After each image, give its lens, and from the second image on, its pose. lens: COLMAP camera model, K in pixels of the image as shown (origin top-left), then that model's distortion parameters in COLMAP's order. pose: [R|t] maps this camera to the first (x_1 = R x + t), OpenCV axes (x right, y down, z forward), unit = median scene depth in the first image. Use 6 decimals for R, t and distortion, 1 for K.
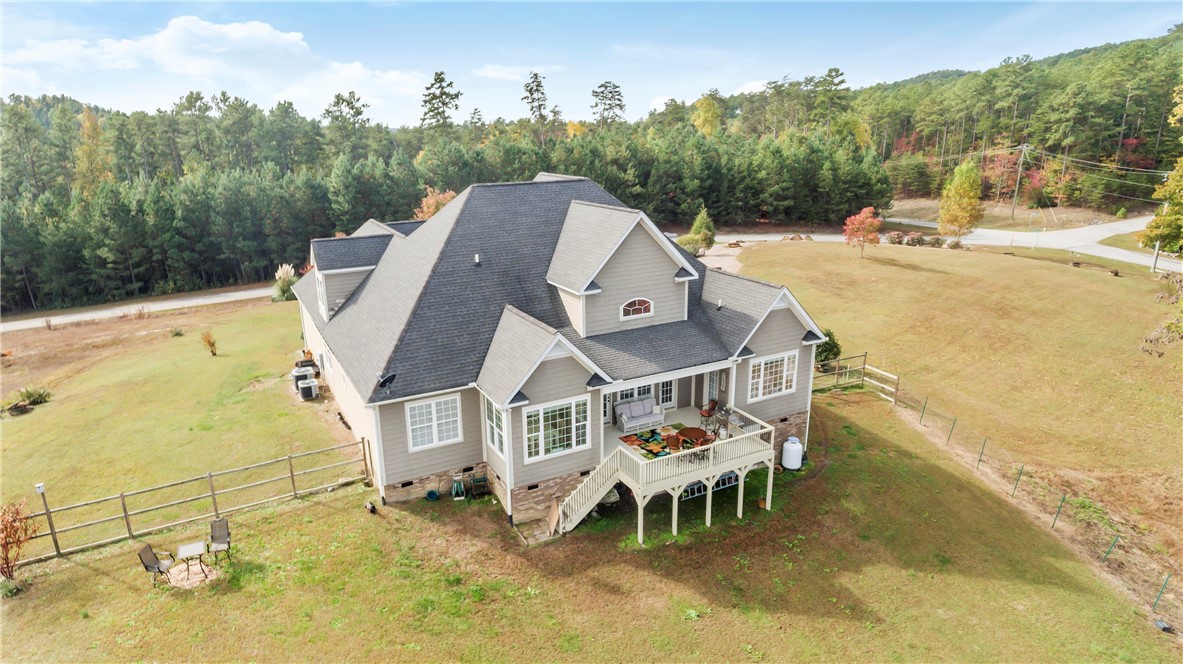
lens RADIAL K [[697.5, 0, 566.0], [0, 697.5, 331.6], [0, 0, 1]] dist [0.006082, -0.004058]
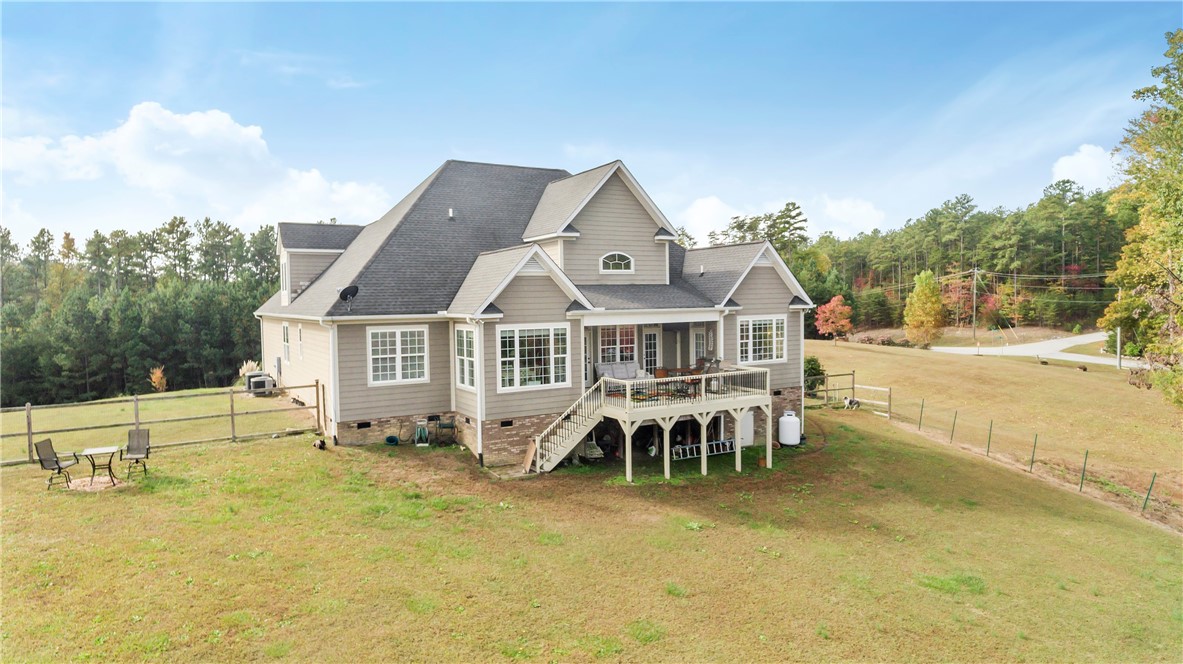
lens RADIAL K [[697.5, 0, 566.0], [0, 697.5, 331.6], [0, 0, 1]] dist [0.006082, -0.004058]
pose [[0.999267, -0.000513, 0.038275, -0.004990], [0.009813, 0.969930, -0.243187, 0.283538], [-0.036999, 0.243384, 0.969224, 0.093077]]
